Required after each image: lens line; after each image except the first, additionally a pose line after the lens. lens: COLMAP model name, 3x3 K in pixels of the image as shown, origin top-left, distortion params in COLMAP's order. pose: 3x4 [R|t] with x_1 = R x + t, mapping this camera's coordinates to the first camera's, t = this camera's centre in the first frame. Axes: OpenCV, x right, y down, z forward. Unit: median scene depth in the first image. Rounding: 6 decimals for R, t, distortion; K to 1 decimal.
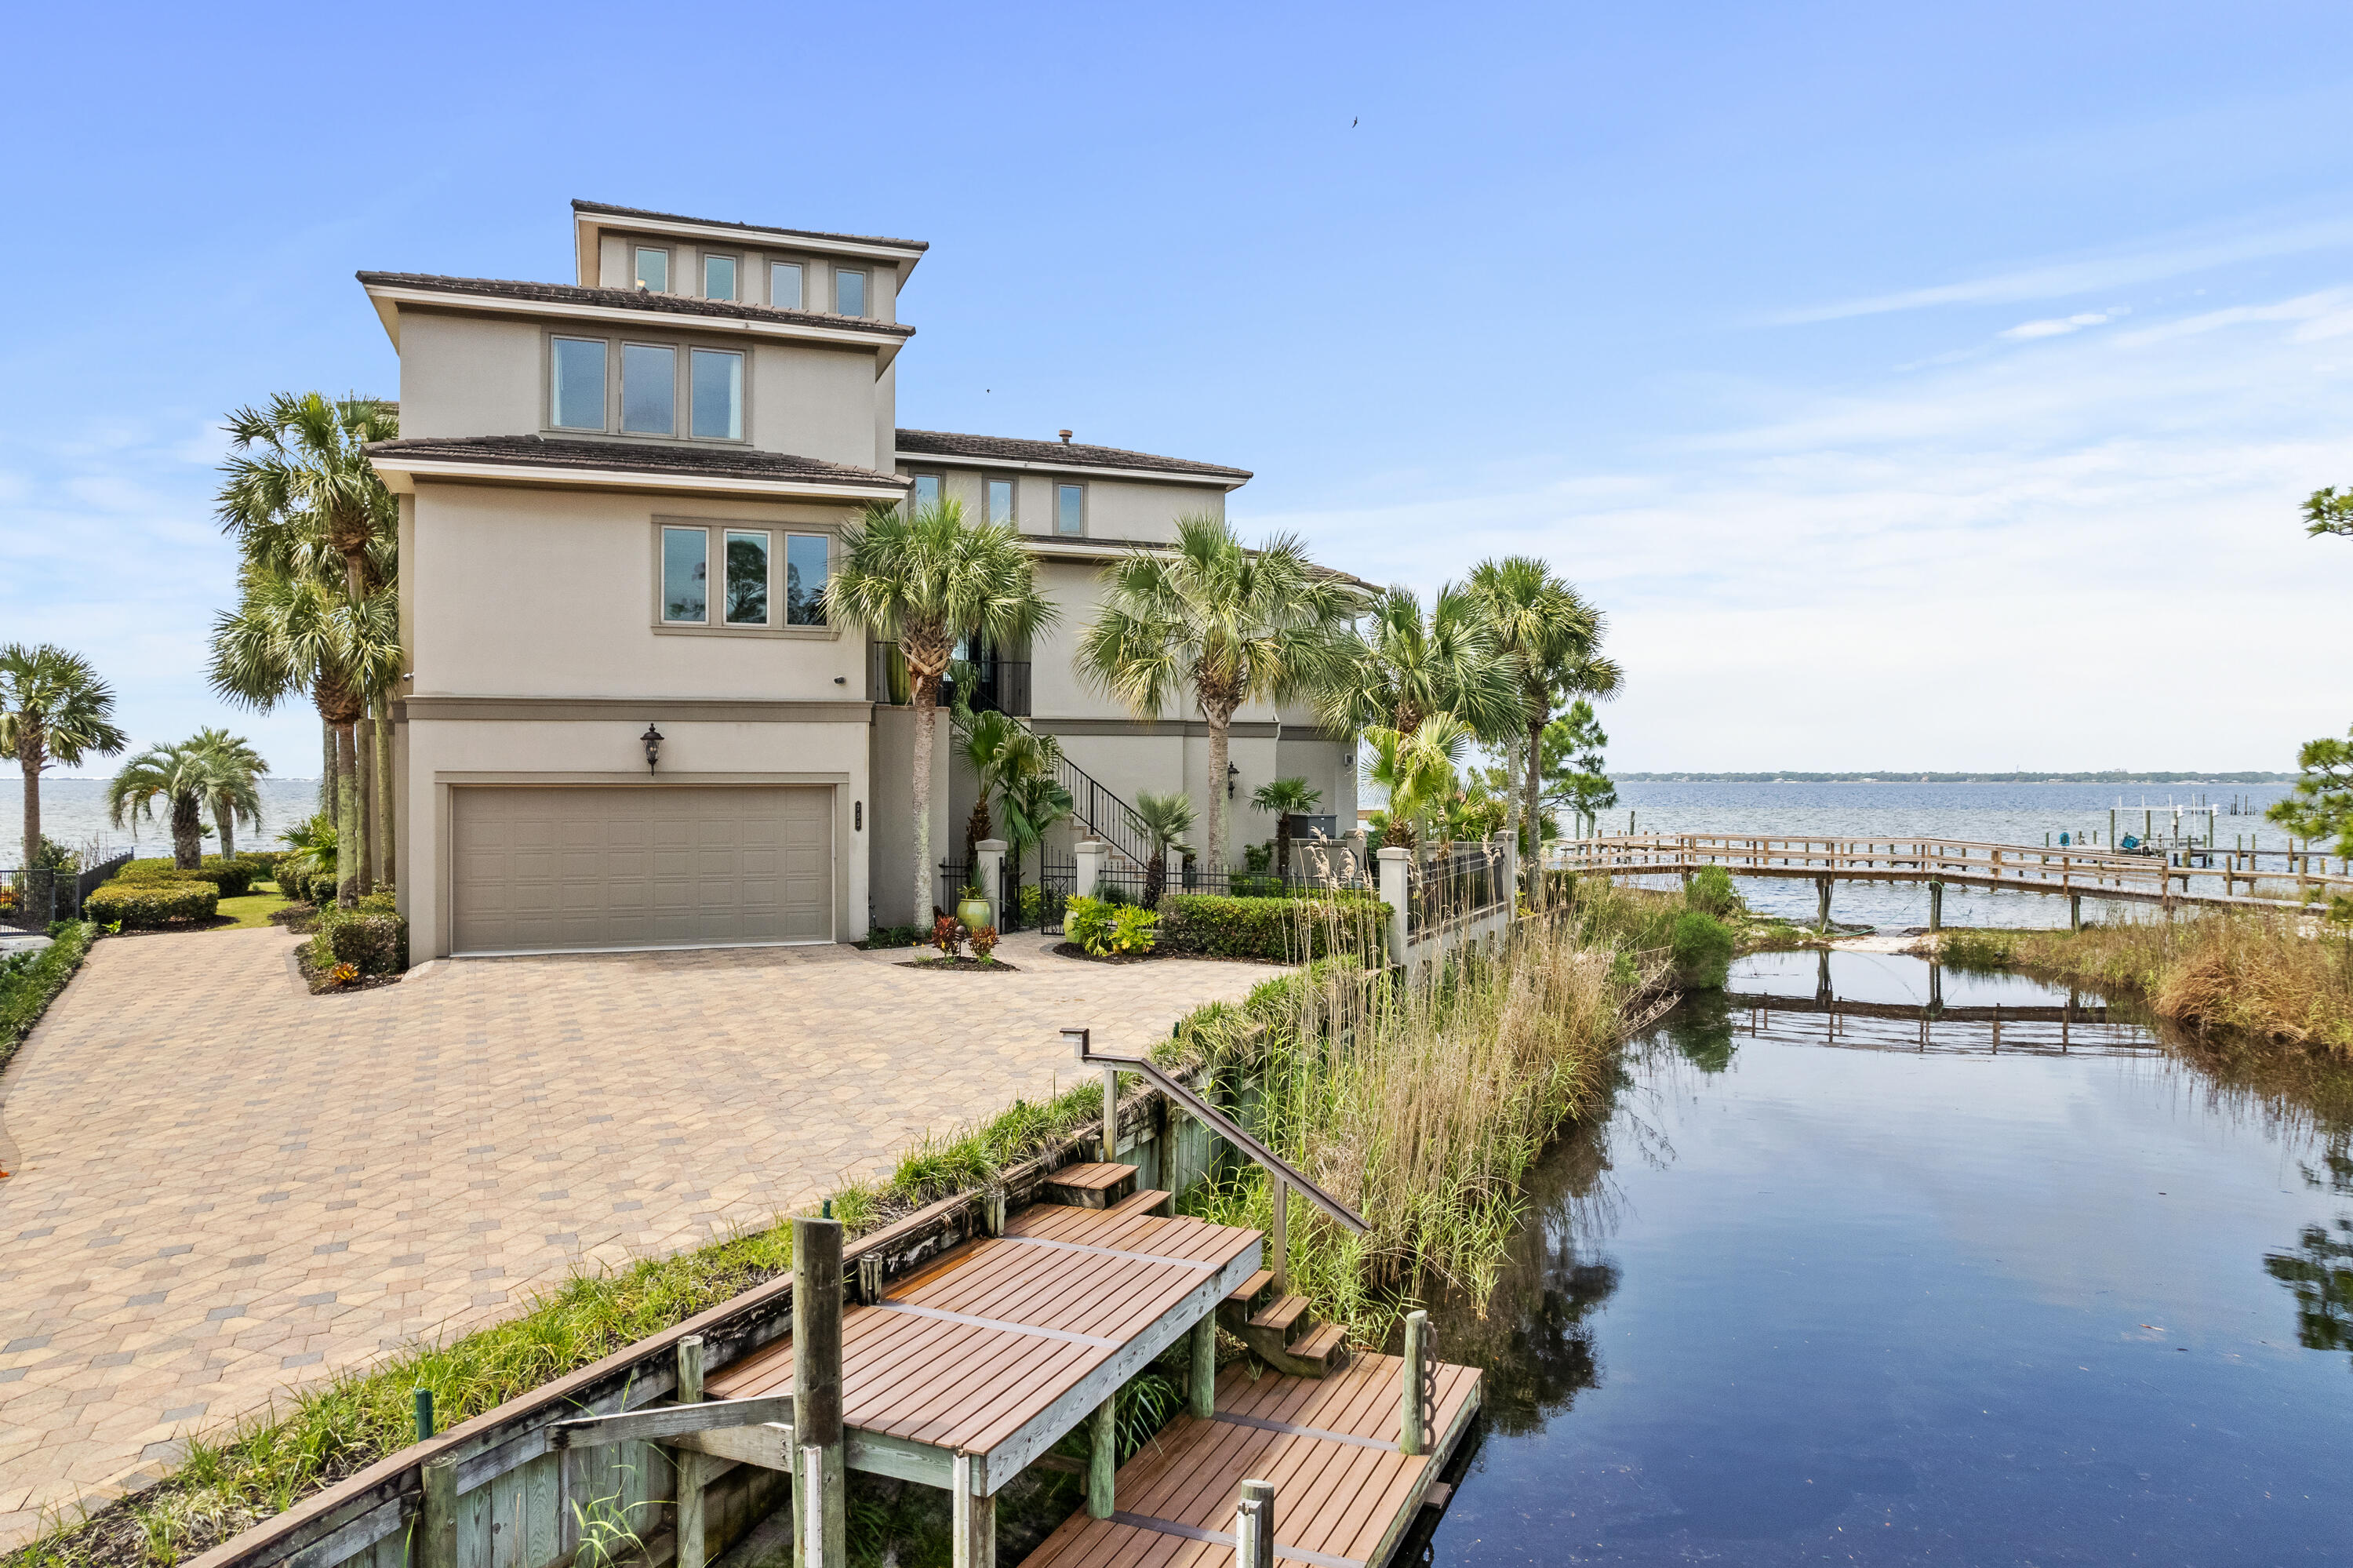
lens RADIAL K [[1510.4, 0, 1176.5], [0, 1510.4, 784.0], [0, 0, 1]] dist [-0.065179, 0.042922]
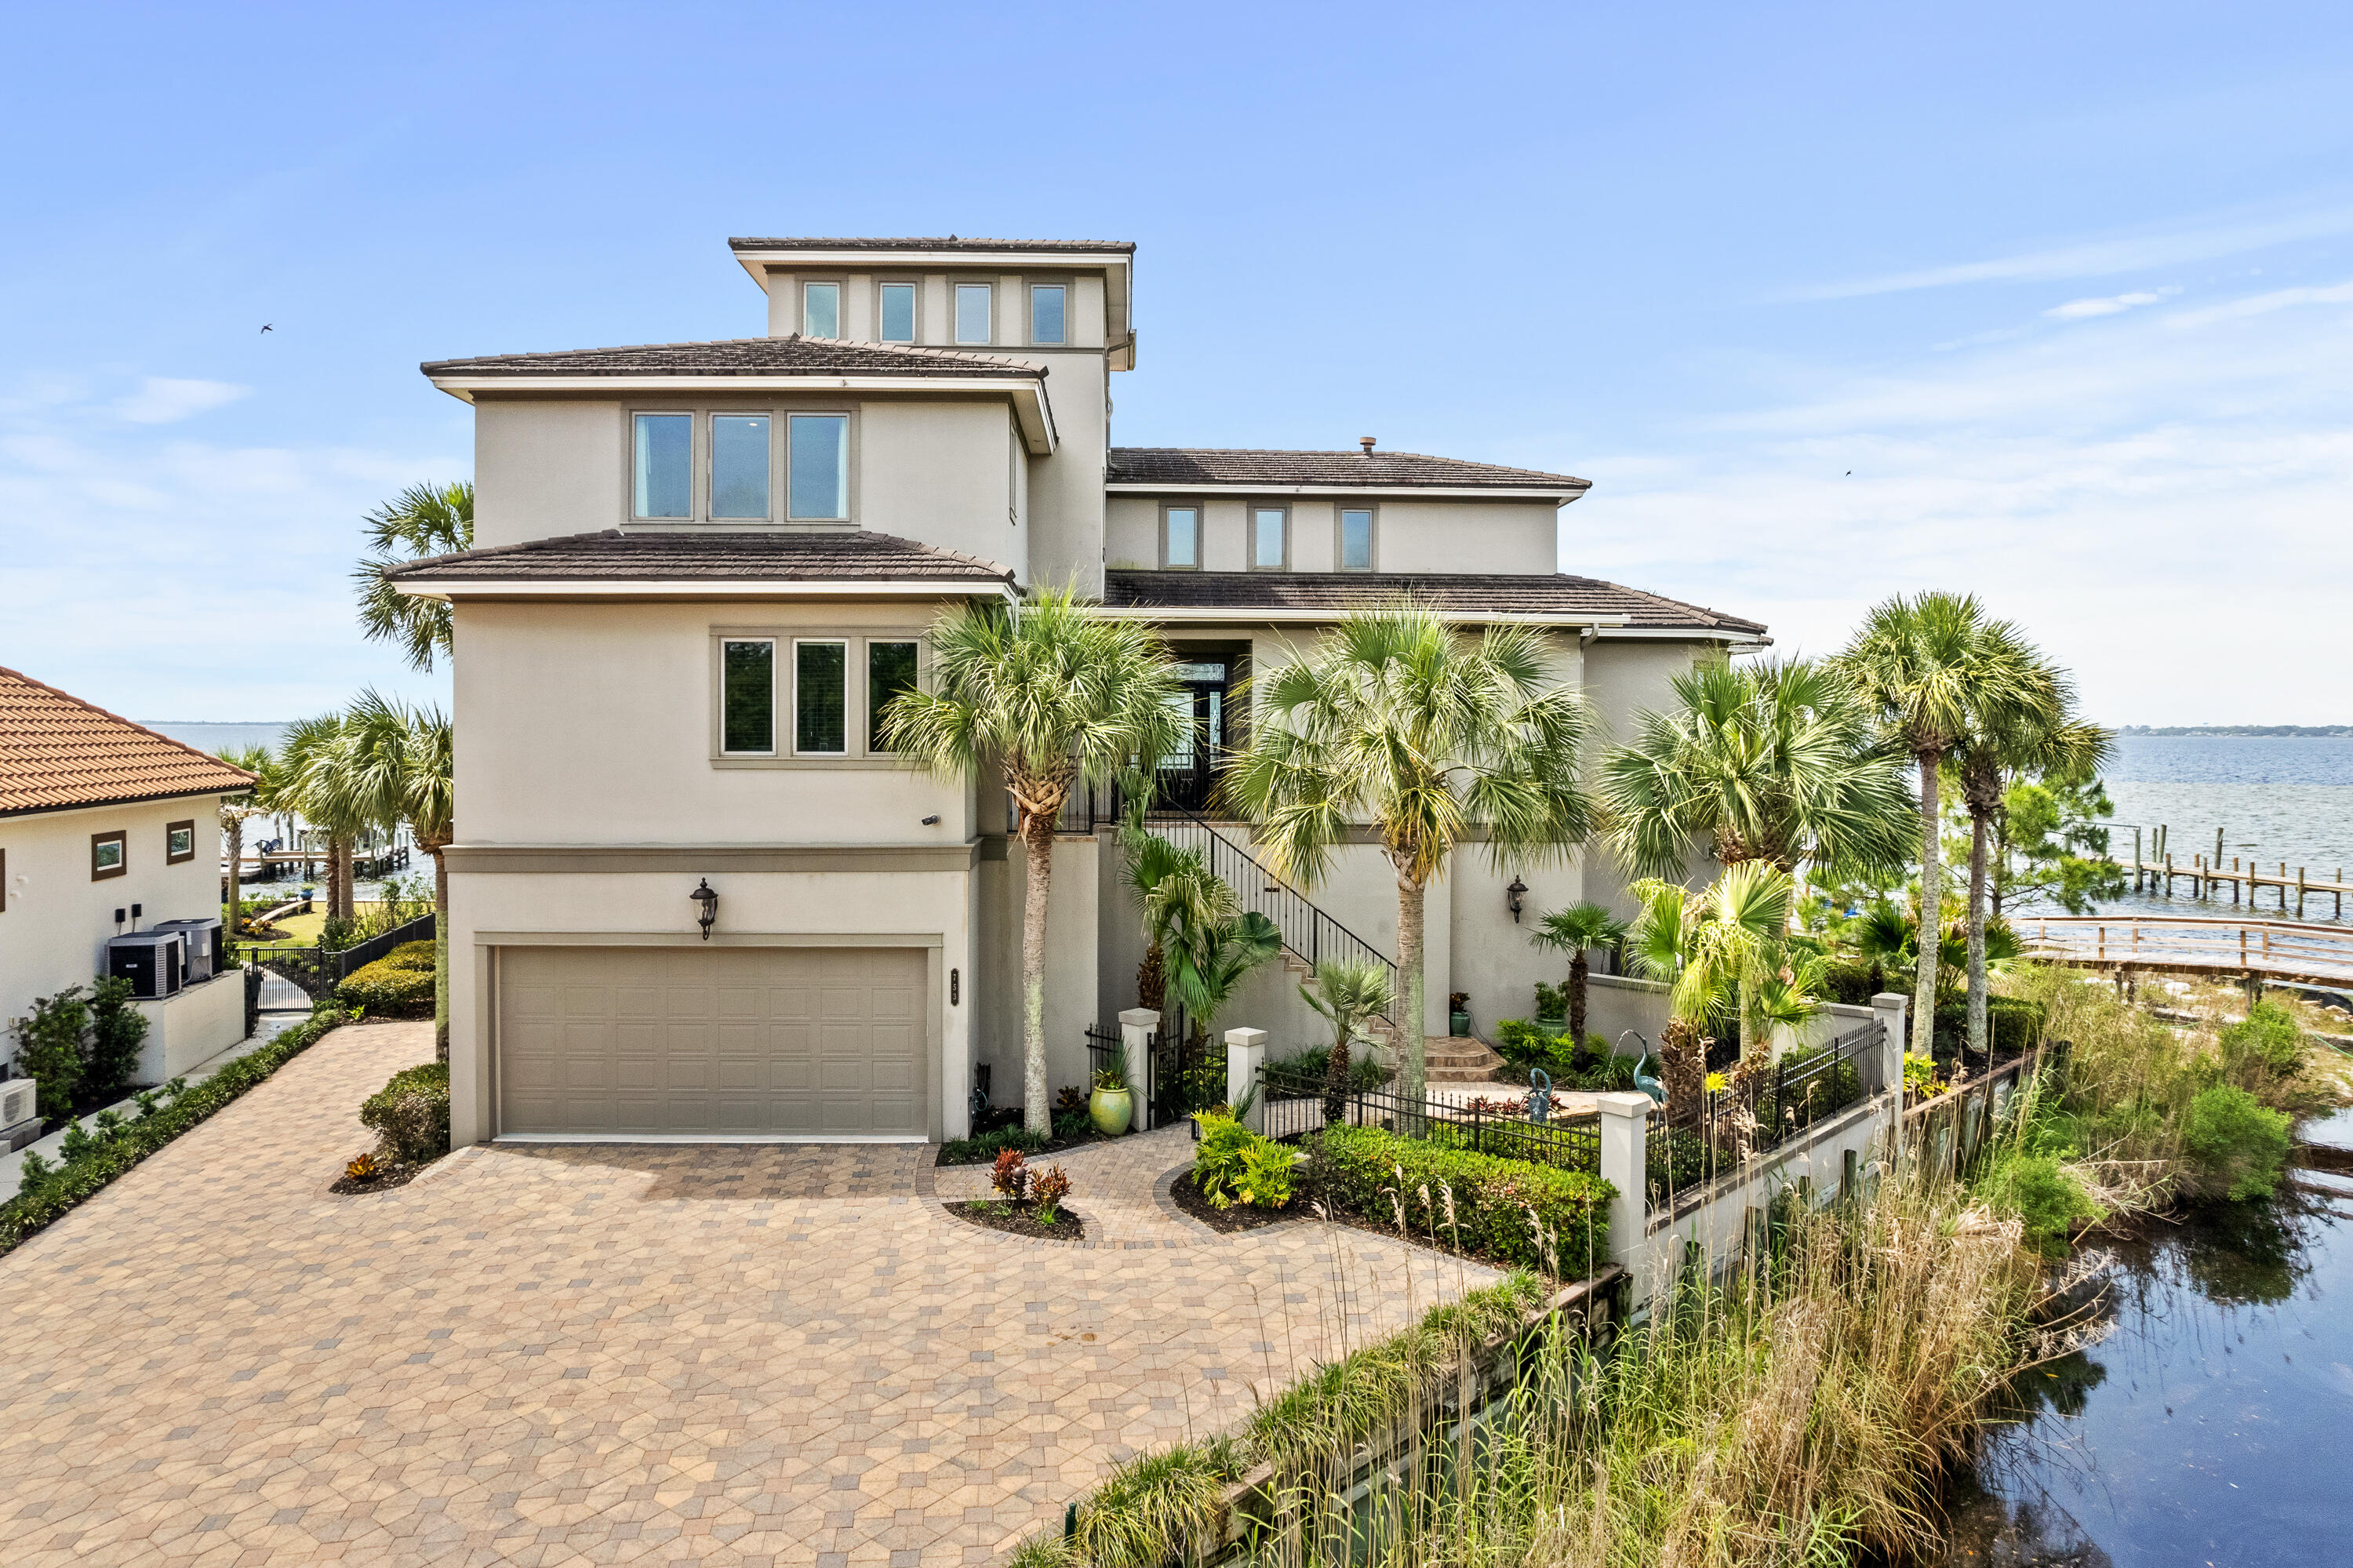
lens RADIAL K [[1542.3, 0, 1166.1], [0, 1542.3, 746.9], [0, 0, 1]] dist [-0.077259, 0.069584]
pose [[0.944491, 0.006016, -0.328481, 0.154448], [-0.003926, 0.999968, 0.007027, -0.106445], [0.328513, -0.005348, 0.944484, 0.245006]]
